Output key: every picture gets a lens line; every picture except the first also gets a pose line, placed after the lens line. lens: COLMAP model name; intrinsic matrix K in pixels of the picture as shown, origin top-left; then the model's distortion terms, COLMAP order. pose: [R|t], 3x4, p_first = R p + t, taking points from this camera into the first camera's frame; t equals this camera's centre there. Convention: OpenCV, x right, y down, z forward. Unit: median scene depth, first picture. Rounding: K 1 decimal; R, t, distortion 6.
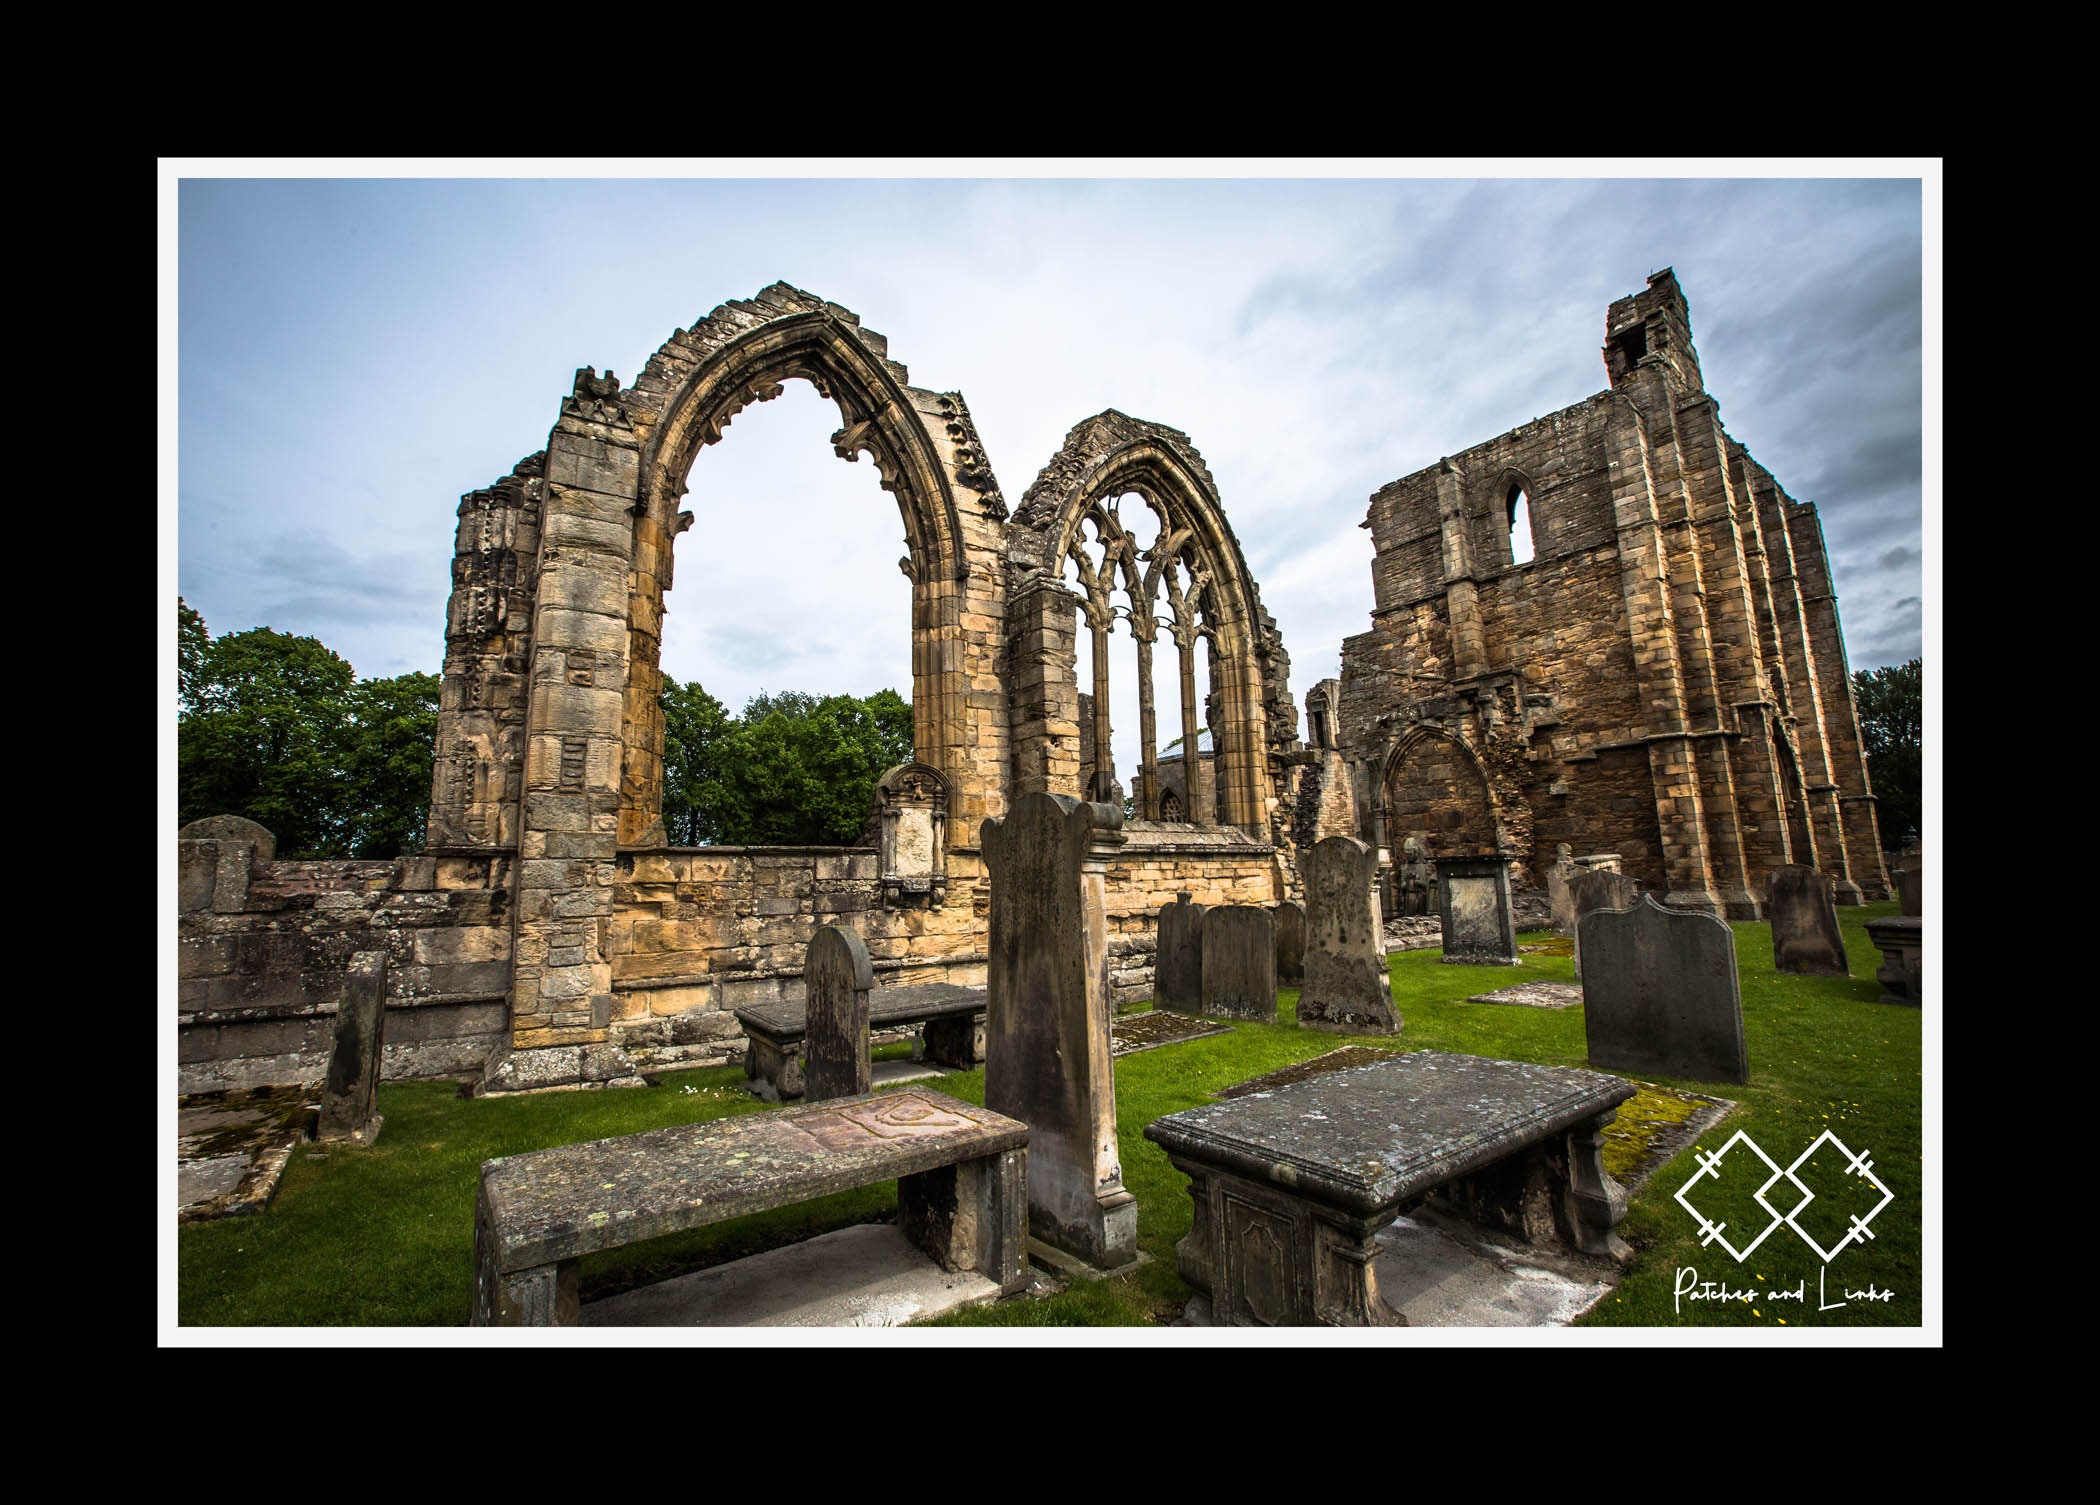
lens RADIAL K [[820.6, 0, 1050.0], [0, 820.6, 752.5], [0, 0, 1]] dist [-0.049349, 0.000186]
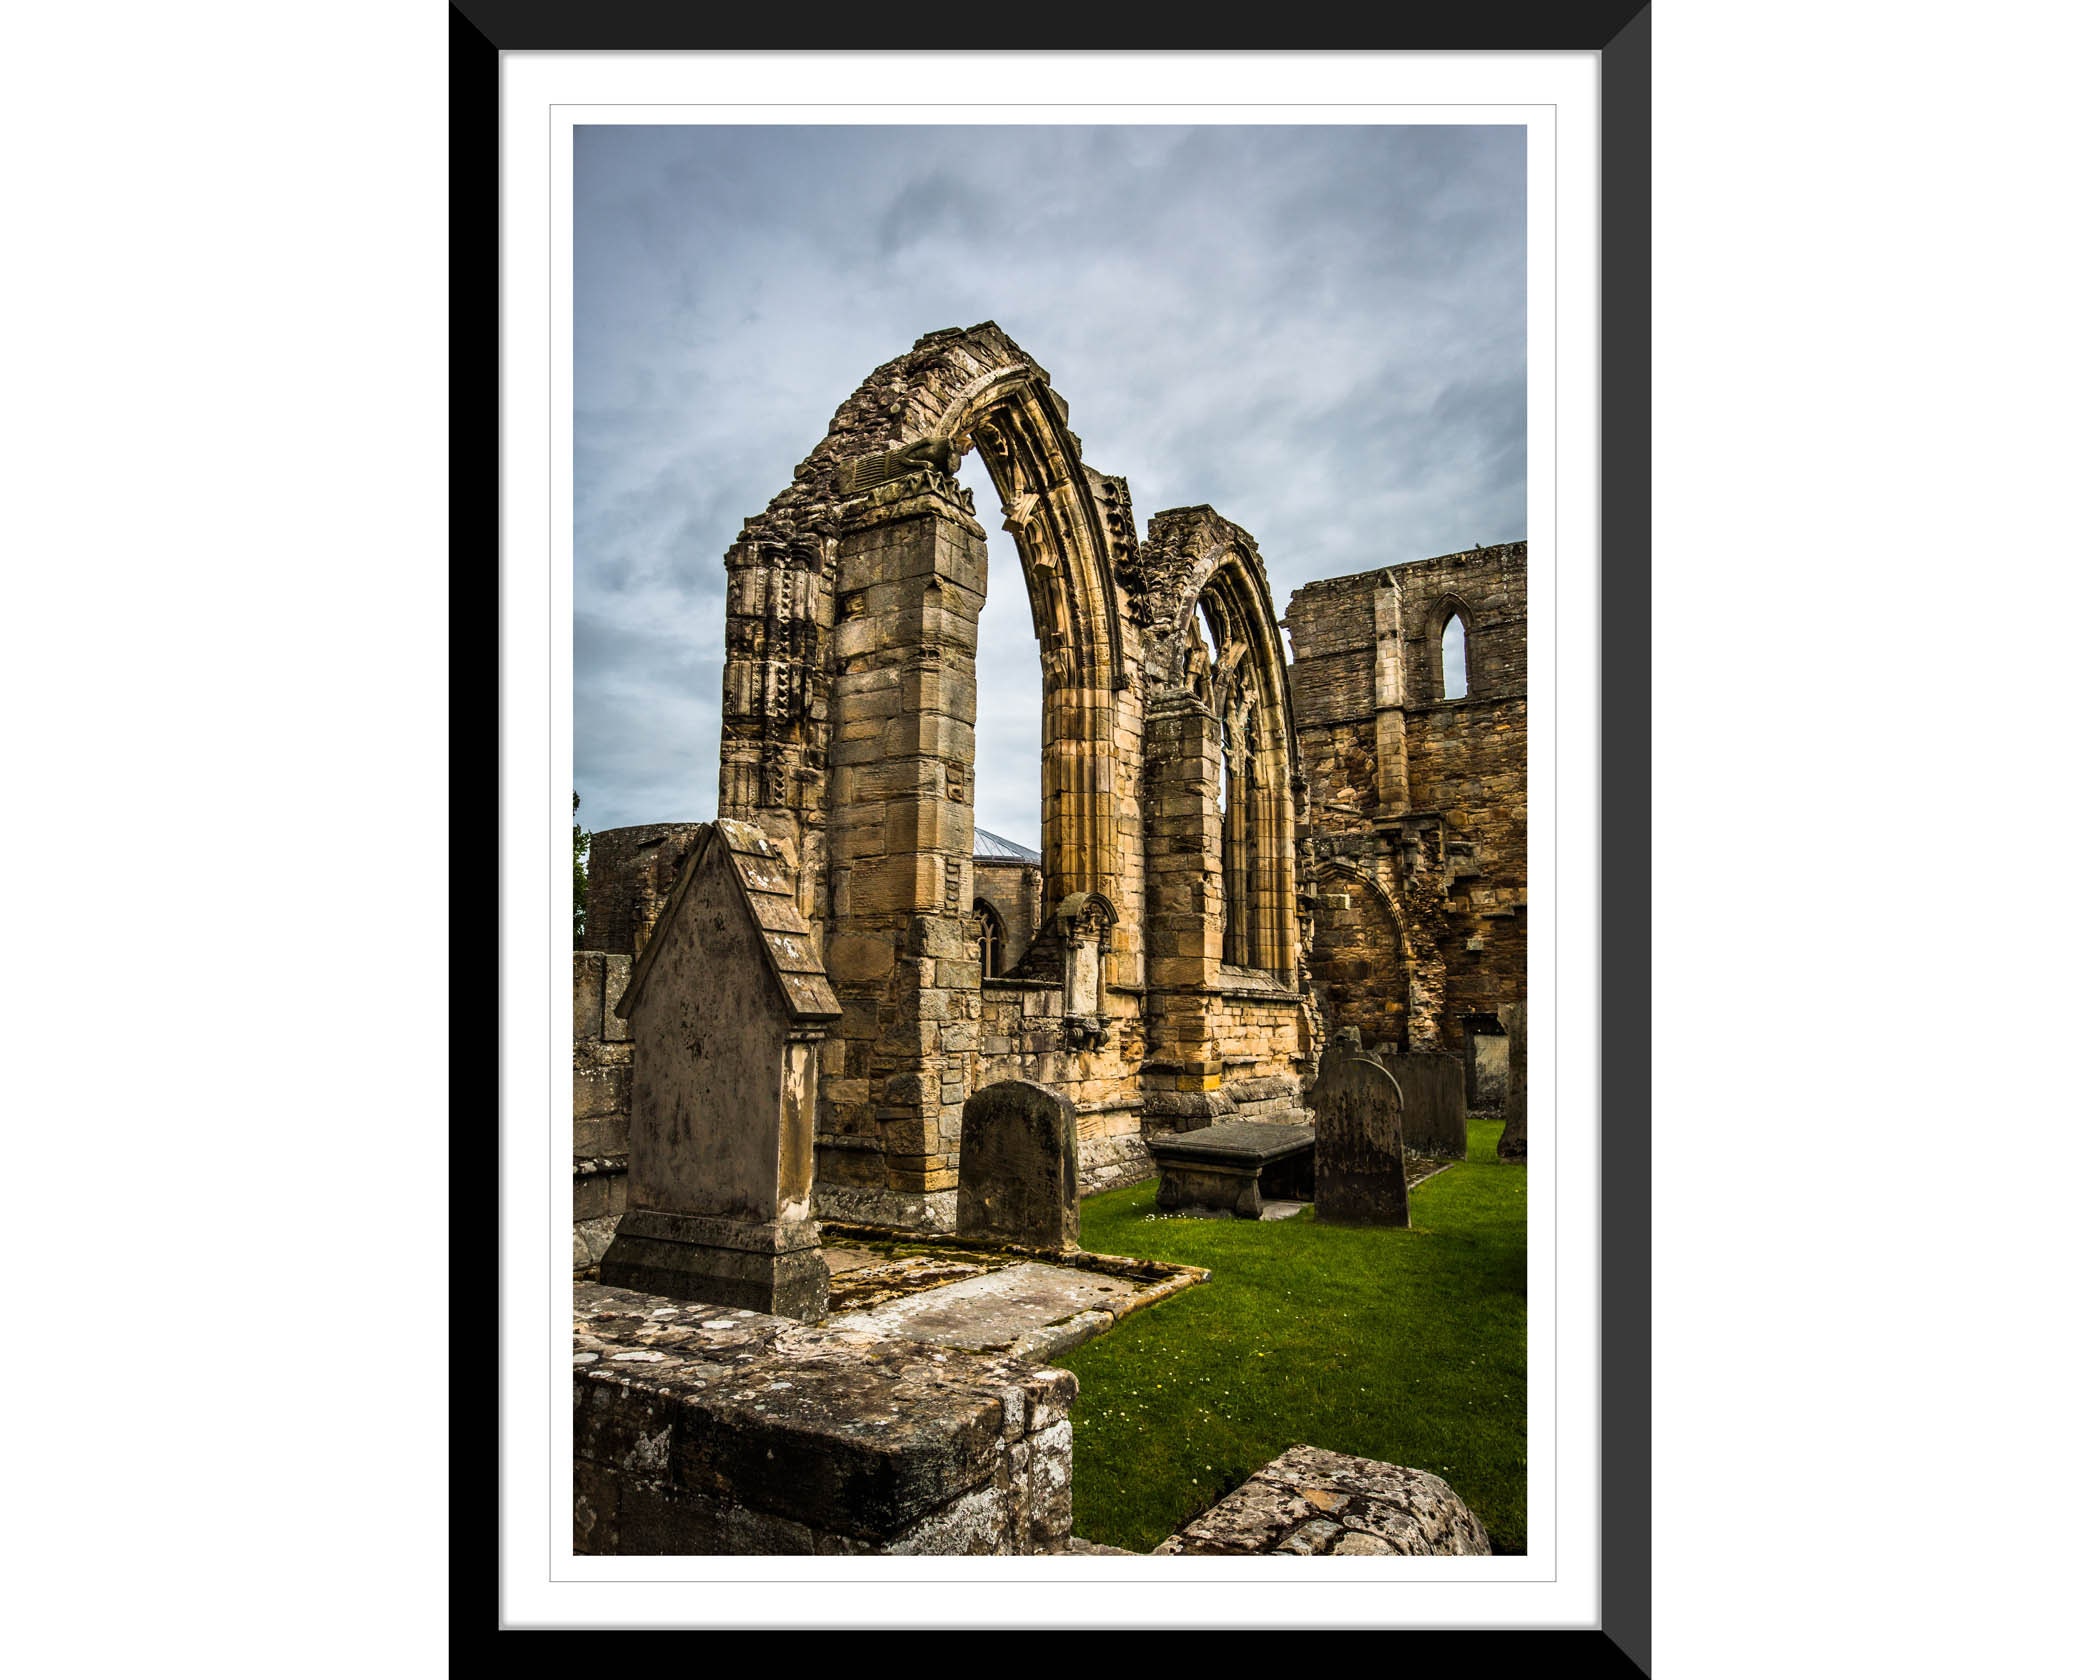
lens RADIAL K [[1213.2, 0, 1050.0], [0, 1213.2, 840.0], [0, 0, 1]] dist [0.002152, -0.000199]
pose [[0.918967, 0.087196, 0.384574, -0.537240], [-0.087443, 0.996026, -0.016882, -0.013247], [-0.384518, -0.018114, 0.922940, -0.172251]]
